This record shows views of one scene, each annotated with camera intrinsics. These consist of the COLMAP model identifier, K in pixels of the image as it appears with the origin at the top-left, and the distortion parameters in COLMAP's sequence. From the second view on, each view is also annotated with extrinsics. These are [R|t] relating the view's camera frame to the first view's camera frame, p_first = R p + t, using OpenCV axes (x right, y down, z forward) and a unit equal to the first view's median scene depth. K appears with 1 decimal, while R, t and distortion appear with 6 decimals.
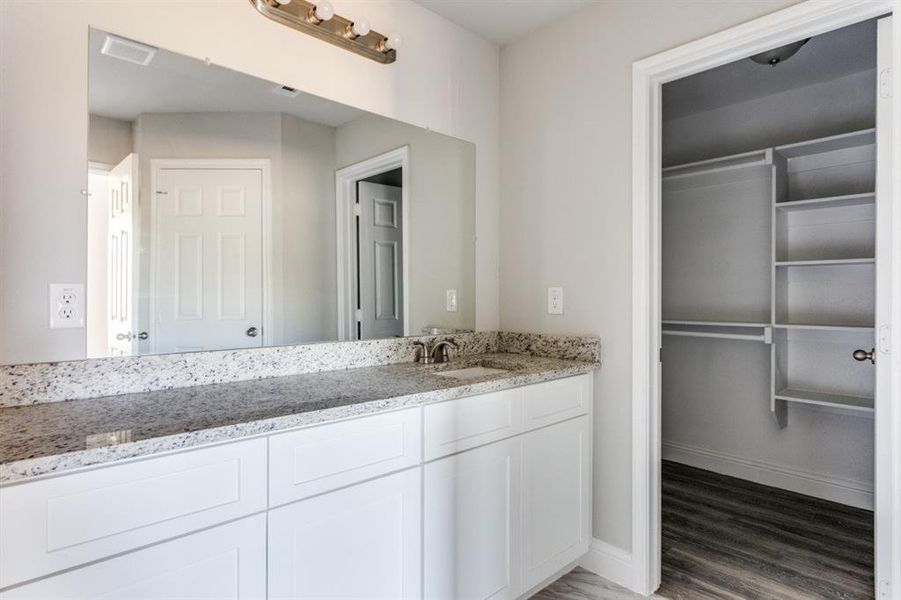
lens RADIAL K [[493.0, 0, 450.5], [0, 493.0, 300.0], [0, 0, 1]] dist [-0.001126, 0.001933]
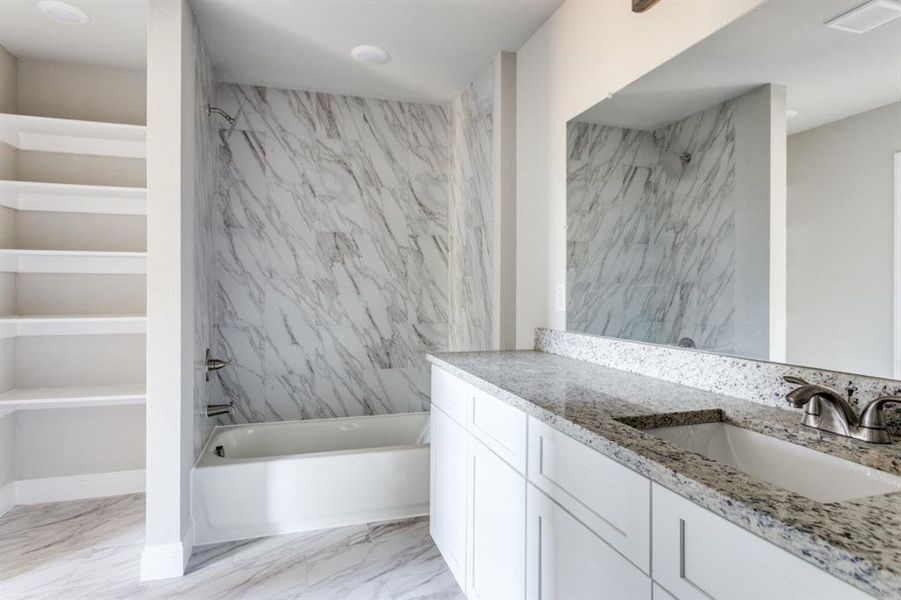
lens RADIAL K [[508.0, 0, 450.7], [0, 508.0, 282.4], [0, 0, 1]] dist [0.047297, 0.000721]
pose [[-0.408991, -0.012986, -0.912446, 0.695378], [-0.008071, 0.999911, -0.010613, -0.013879], [0.912503, 0.003024, -0.409060, 1.011078]]
